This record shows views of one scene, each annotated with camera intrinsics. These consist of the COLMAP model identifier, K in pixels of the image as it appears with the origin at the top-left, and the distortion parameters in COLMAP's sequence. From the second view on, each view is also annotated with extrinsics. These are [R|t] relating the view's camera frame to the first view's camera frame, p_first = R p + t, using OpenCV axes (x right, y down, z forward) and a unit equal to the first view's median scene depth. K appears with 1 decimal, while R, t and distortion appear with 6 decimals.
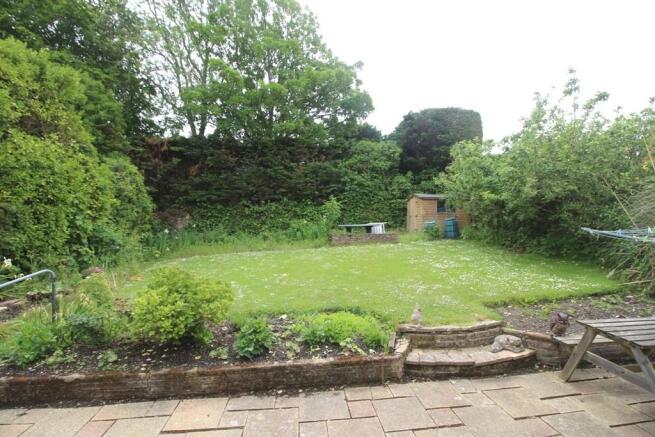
lens RADIAL K [[302.5, 0, 329.6], [0, 302.5, 218.4], [0, 0, 1]] dist [-0.011859, -0.004012]
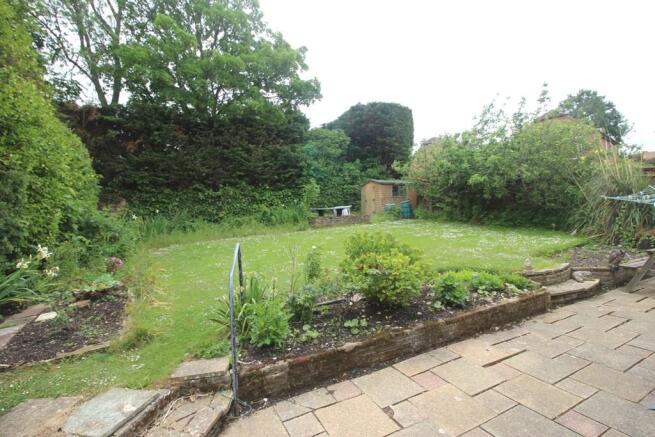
lens RADIAL K [[302.5, 0, 328.8], [0, 302.5, 218.0], [0, 0, 1]] dist [-0.011859, -0.004012]
pose [[0.936054, -0.026439, 0.350862, -0.245564], [0.015856, 0.999329, 0.033003, 0.019193], [-0.351499, -0.025329, 0.935845, 0.027908]]
